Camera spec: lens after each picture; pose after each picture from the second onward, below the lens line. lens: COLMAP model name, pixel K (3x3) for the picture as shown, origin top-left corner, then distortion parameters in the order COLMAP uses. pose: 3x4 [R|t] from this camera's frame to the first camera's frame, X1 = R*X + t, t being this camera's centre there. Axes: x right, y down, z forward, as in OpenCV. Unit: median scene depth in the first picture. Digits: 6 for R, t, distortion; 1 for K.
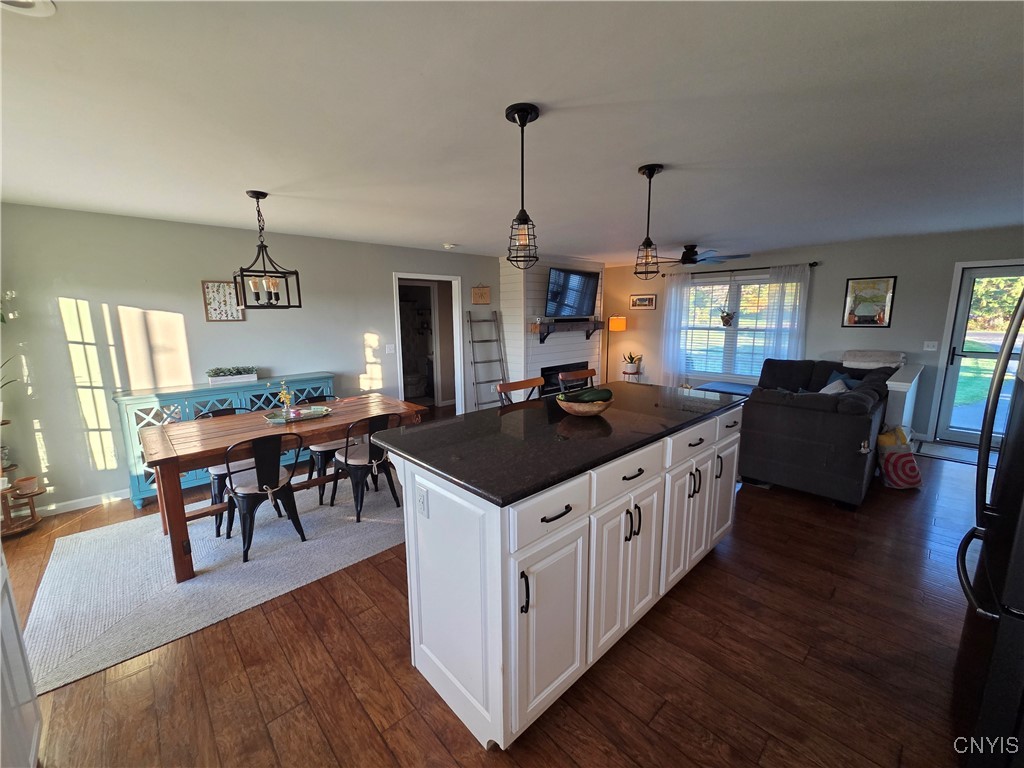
lens RADIAL K [[416.4, 0, 509.2], [0, 416.4, 381.3], [0, 0, 1]] dist [0.006425, -0.000633]
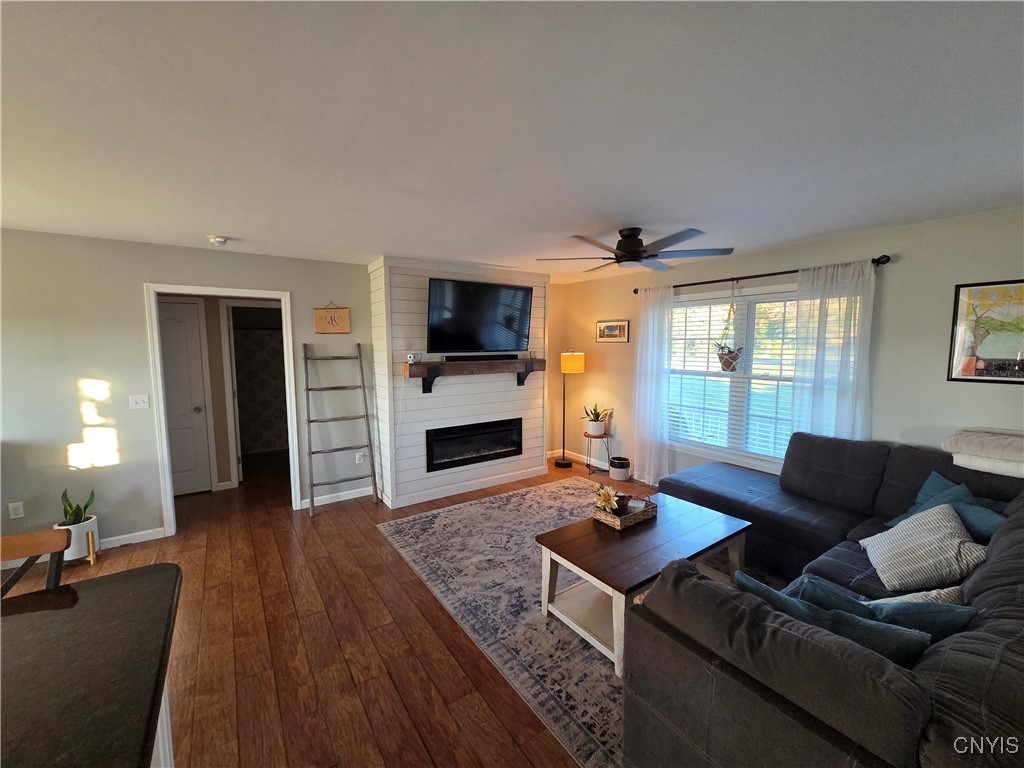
lens RADIAL K [[416.4, 0, 509.2], [0, 416.4, 381.3], [0, 0, 1]] dist [0.006425, -0.000633]
pose [[0.989650, 0.018879, -0.142252, 0.297710], [-0.028971, 0.997181, -0.069210, -0.067381], [0.140544, 0.072614, 0.987408, 0.369191]]
